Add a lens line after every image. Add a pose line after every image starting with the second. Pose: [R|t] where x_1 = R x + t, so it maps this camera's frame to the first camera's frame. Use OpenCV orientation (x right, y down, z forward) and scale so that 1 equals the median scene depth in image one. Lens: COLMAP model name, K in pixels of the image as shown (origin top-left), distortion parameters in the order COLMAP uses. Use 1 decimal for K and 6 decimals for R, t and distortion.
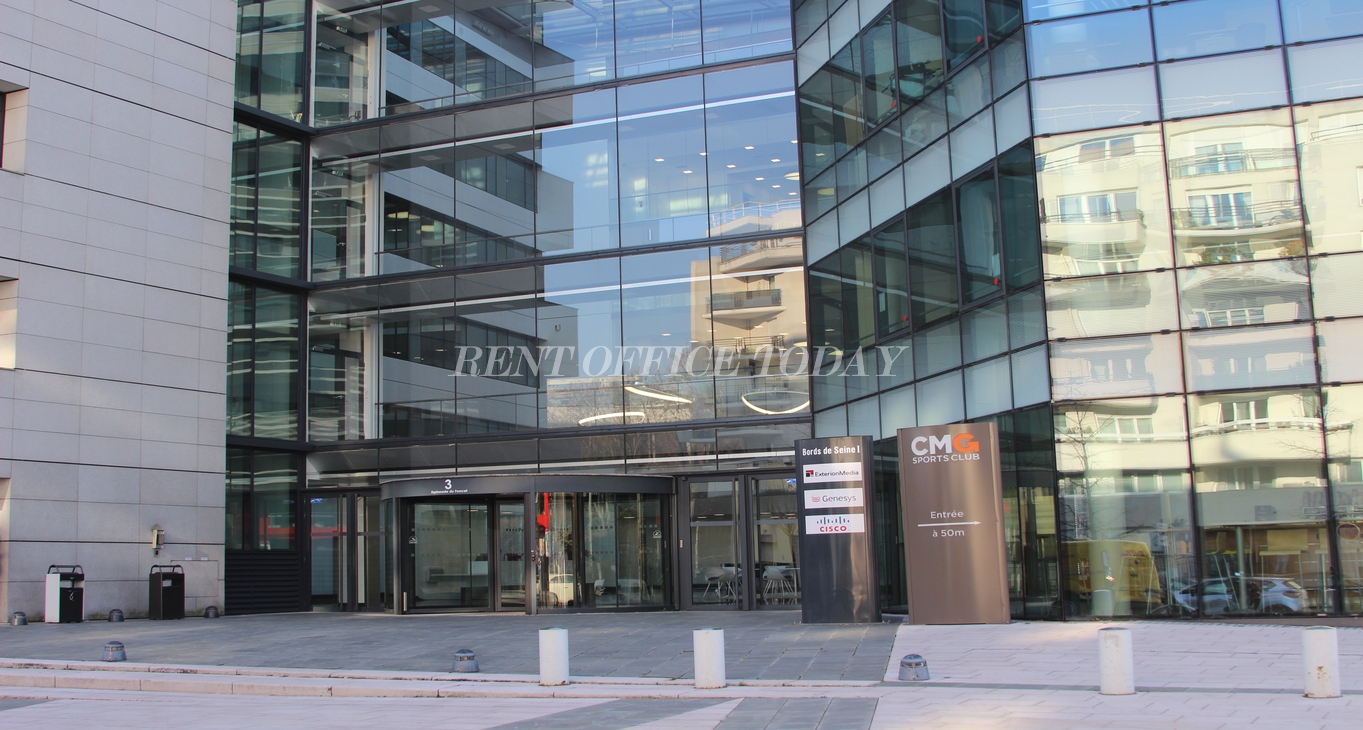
lens RADIAL K [[1448.2, 0, 681.5], [0, 1448.2, 365.0], [0, 0, 1]] dist [-0.084783, 0.011816]
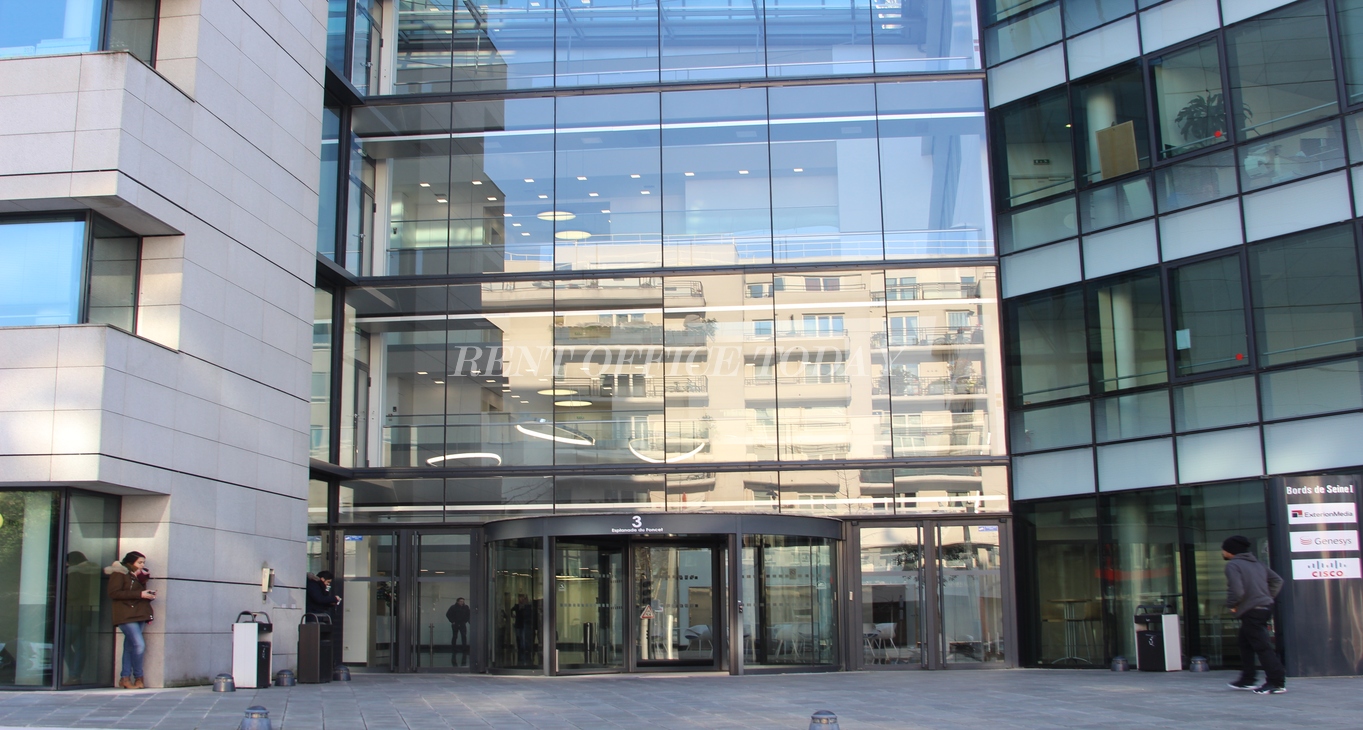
lens RADIAL K [[1474.4, 0, 683.1], [0, 1474.4, 345.2], [0, 0, 1]] dist [-0.098650, -0.010351]
pose [[0.954644, 0.065124, 0.290541, -0.390286], [-0.049582, 0.996933, -0.060548, 0.029907], [-0.293593, 0.043397, 0.954945, 0.159358]]
